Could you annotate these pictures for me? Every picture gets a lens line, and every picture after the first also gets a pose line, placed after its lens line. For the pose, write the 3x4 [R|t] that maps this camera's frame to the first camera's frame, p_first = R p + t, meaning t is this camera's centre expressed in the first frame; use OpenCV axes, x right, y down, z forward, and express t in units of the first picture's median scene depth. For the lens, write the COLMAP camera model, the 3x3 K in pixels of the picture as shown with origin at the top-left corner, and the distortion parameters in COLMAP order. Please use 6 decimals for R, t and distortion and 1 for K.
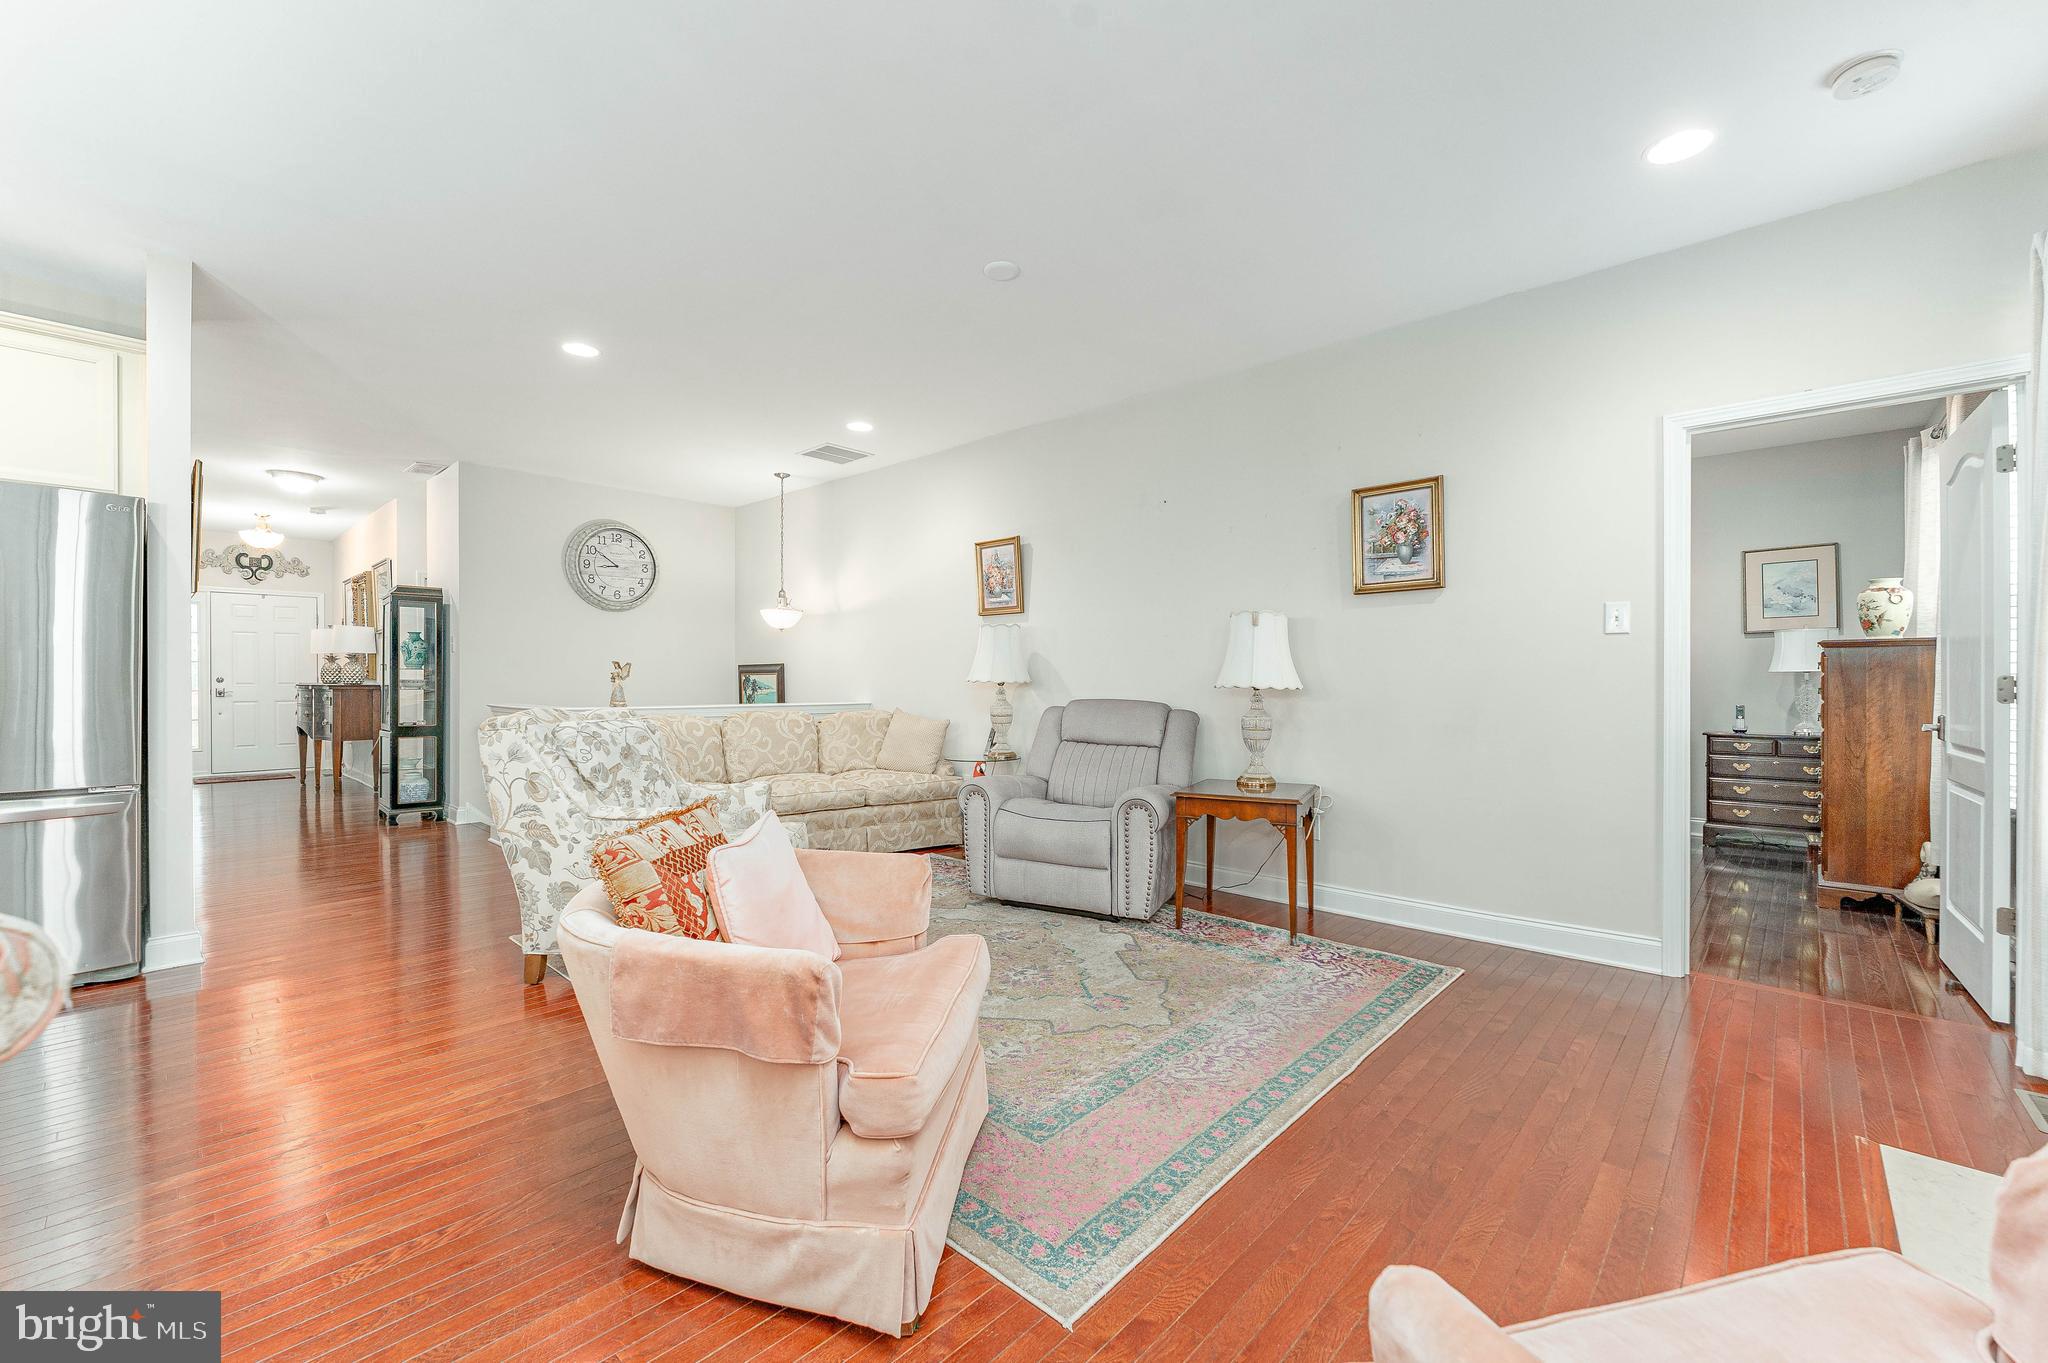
lens RADIAL K [[827.7, 0, 998.6], [0, 827.7, 681.5], [0, 0, 1]] dist [-0.000722, -0.000236]
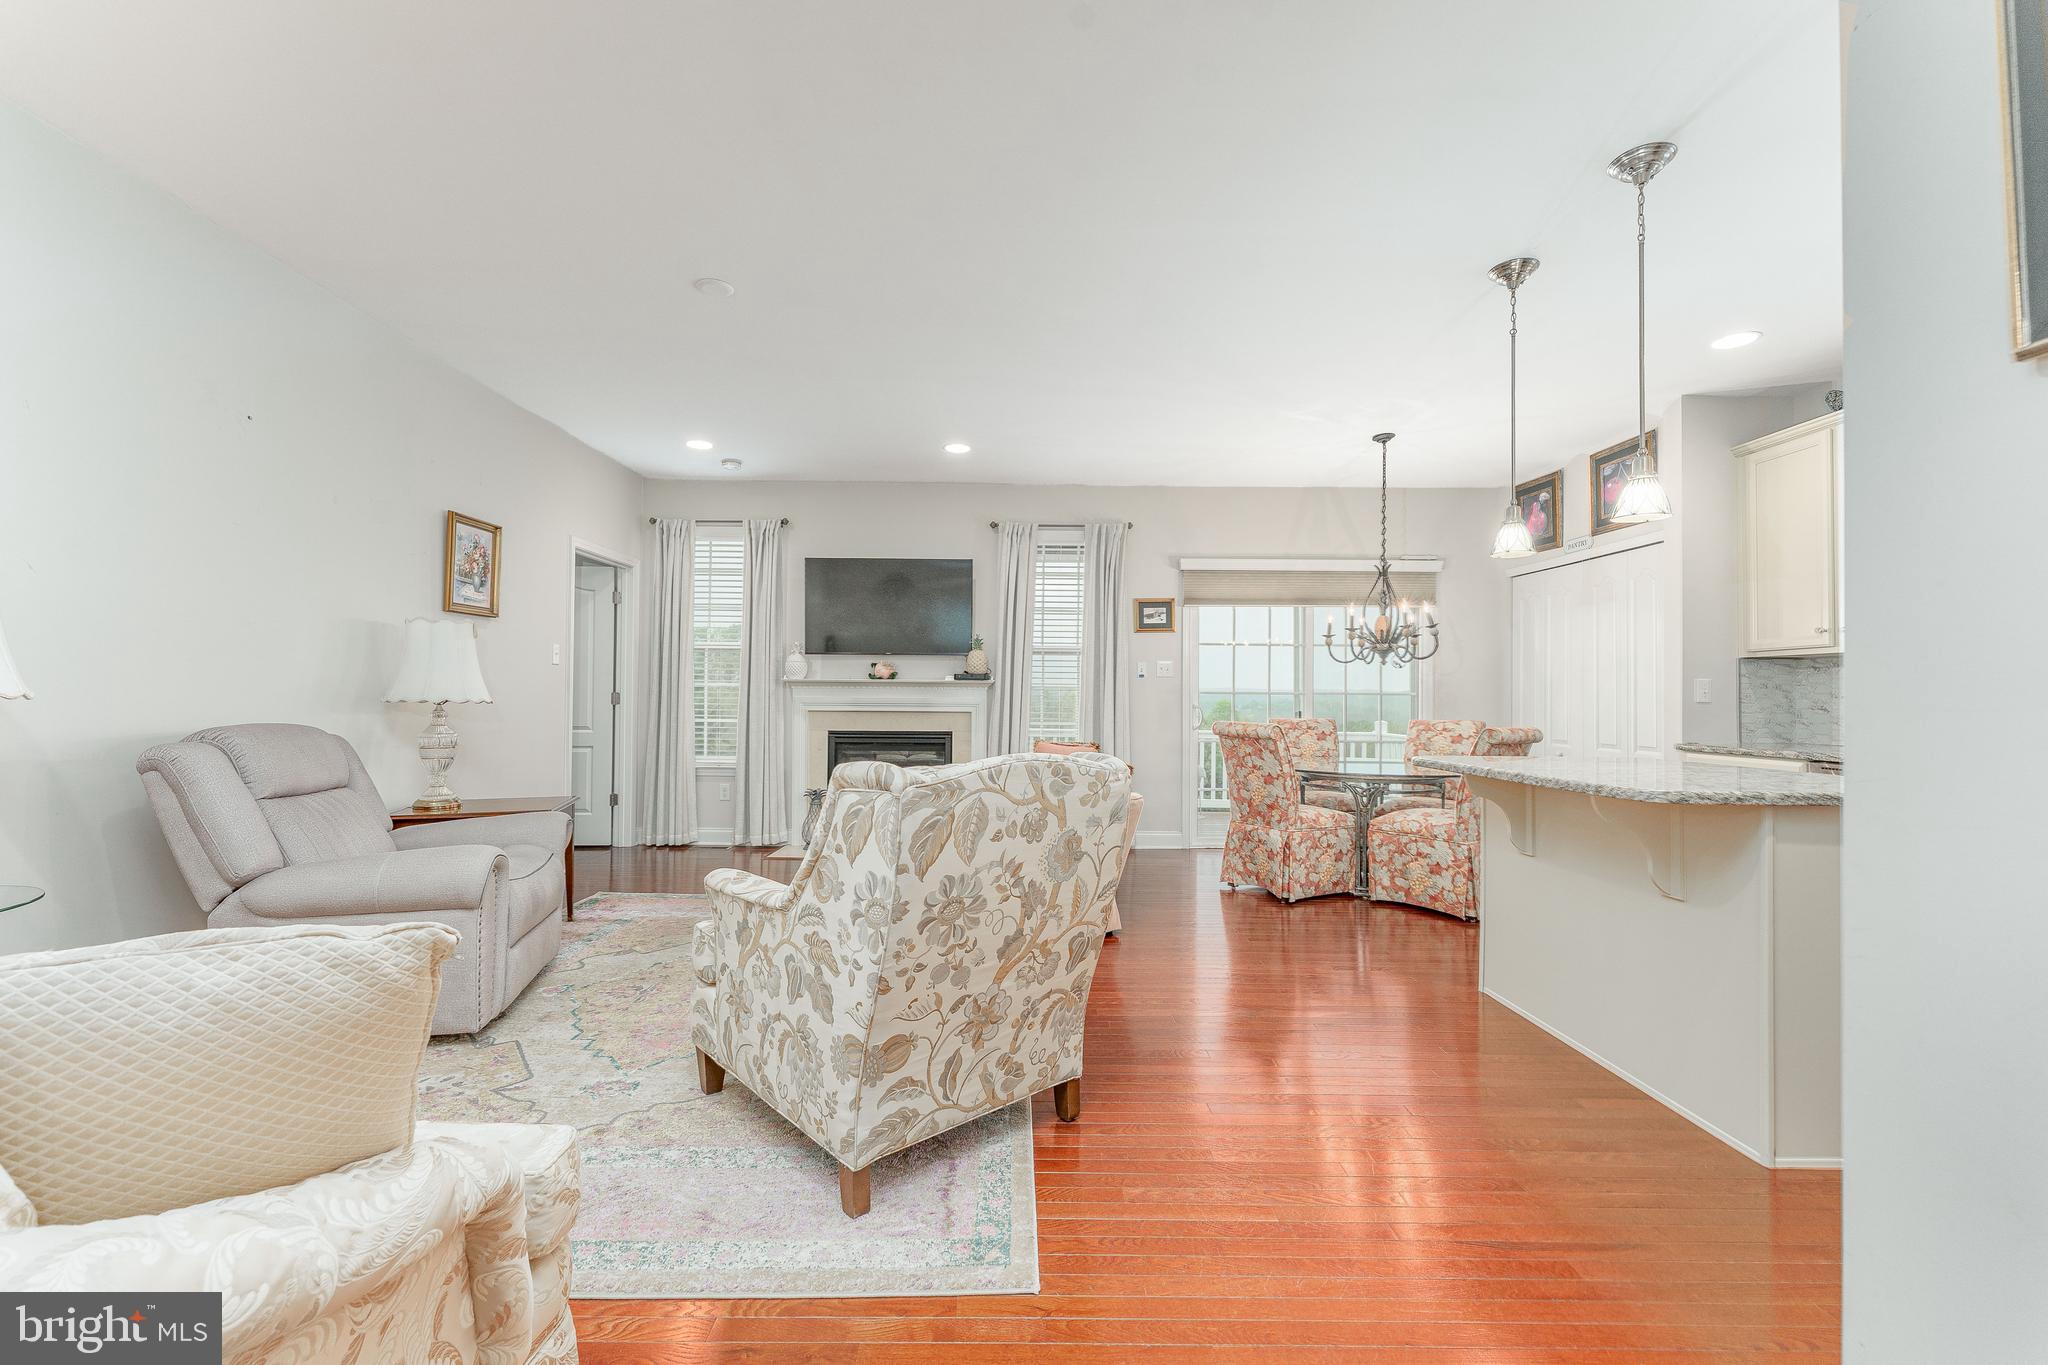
lens RADIAL K [[827.7, 0, 998.6], [0, 827.7, 682.5], [0, 0, 1]] dist [-0.000722, -0.000236]
pose [[-0.660894, 0.004593, 0.750465, -0.811920], [-0.012345, 0.999779, -0.016990, -0.004839], [-0.750378, -0.020493, -0.660691, 1.155255]]
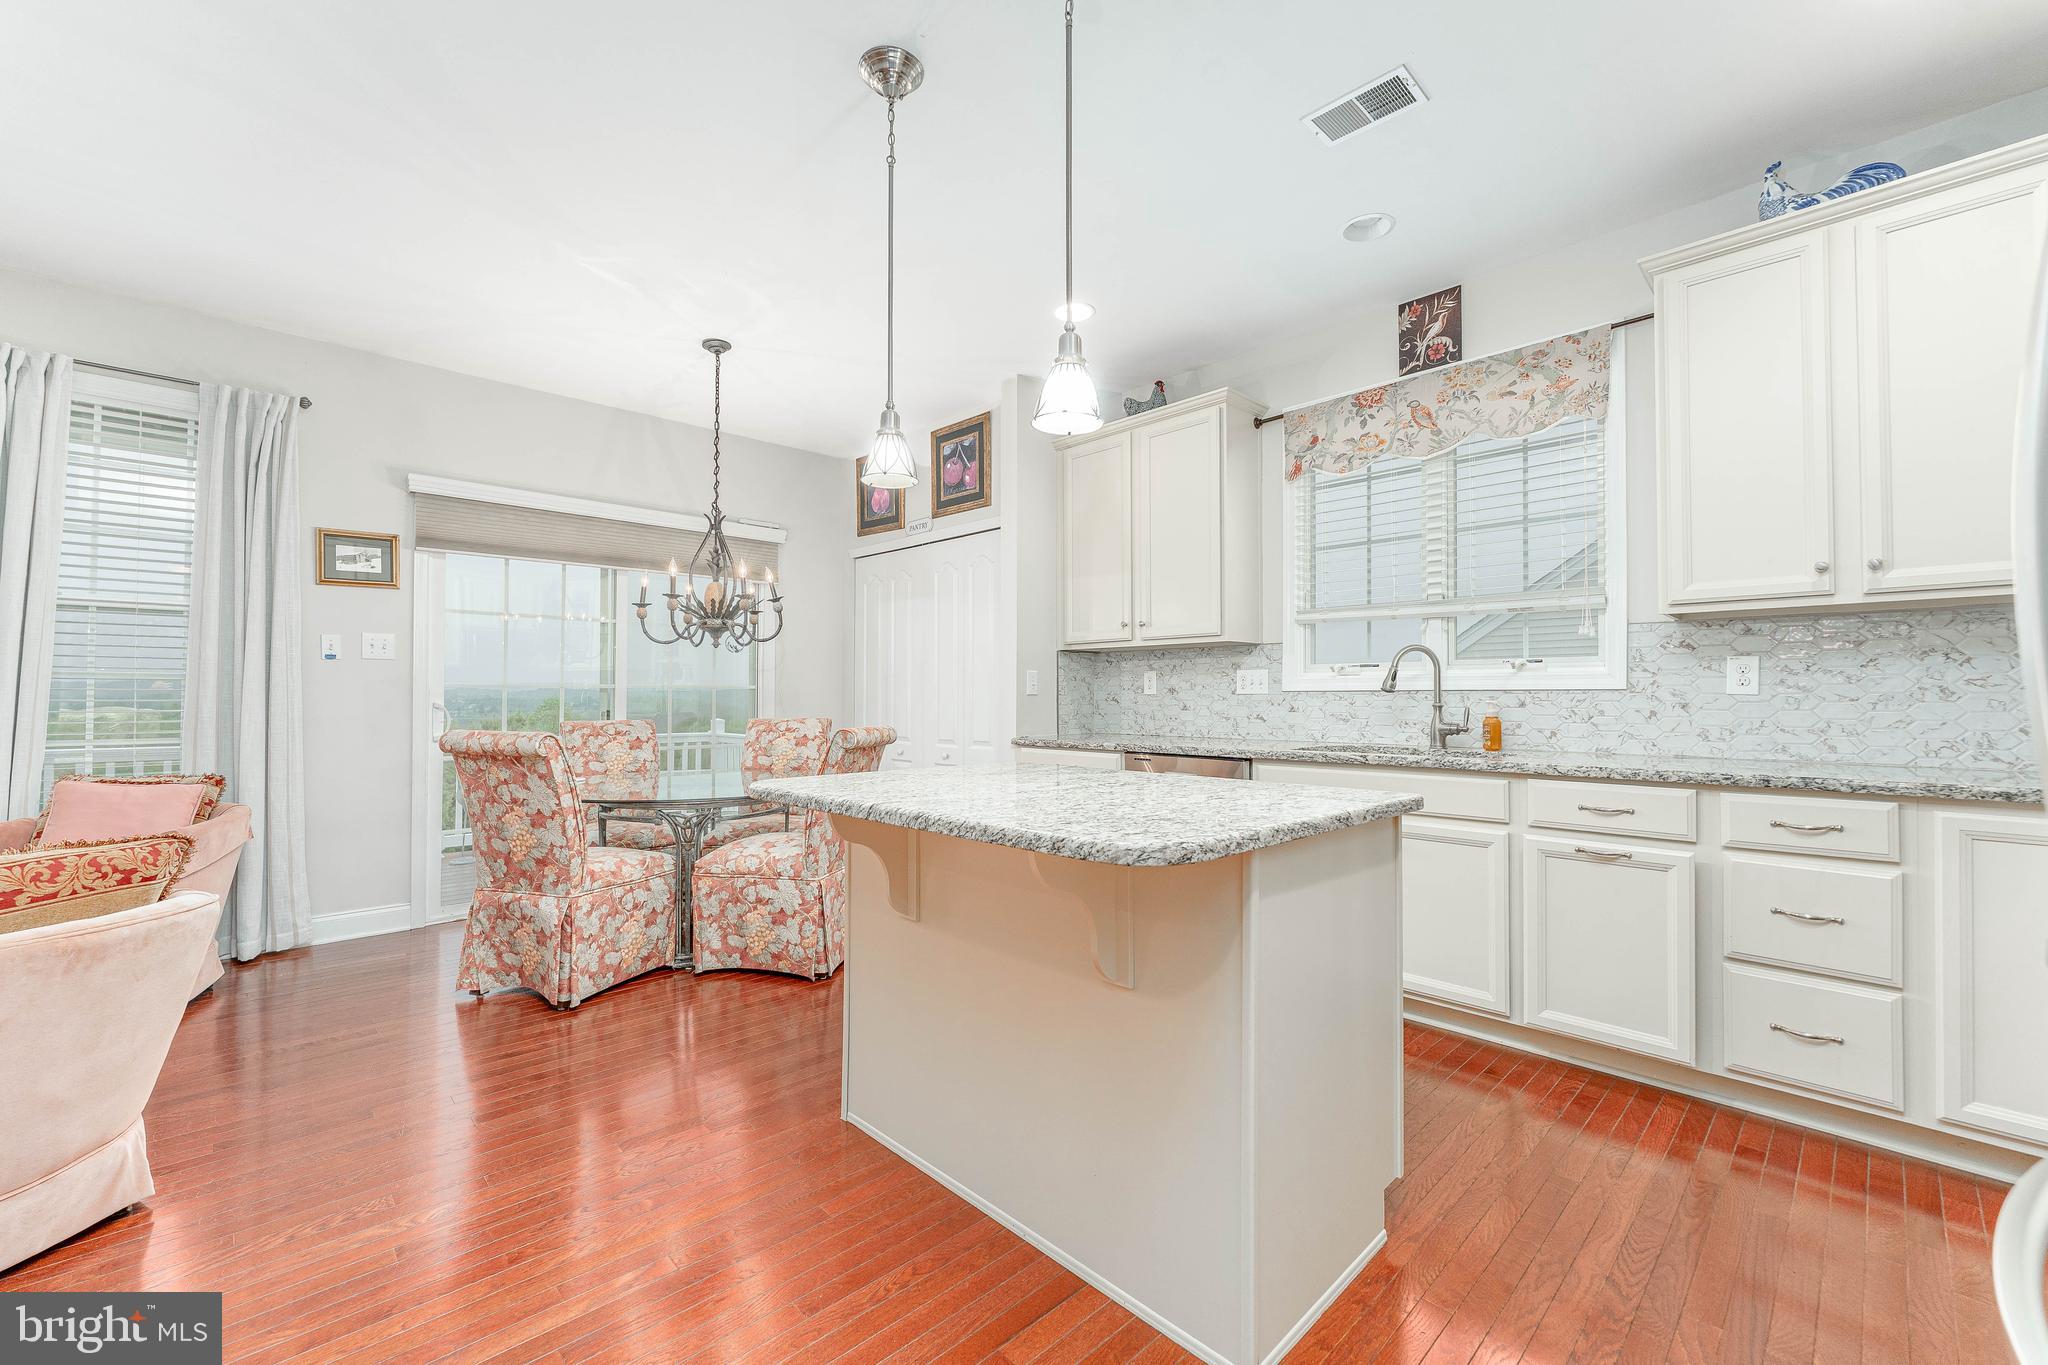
lens RADIAL K [[840.3, 0, 1025.0], [0, 840.3, 690.7], [0, 0, 1]] dist [0.001365, -0.000115]
pose [[-0.997490, -0.004654, 0.070653, -0.678598], [-0.005315, 0.999944, -0.009176, -0.003742], [-0.070606, -0.009529, -0.997459, 0.825657]]
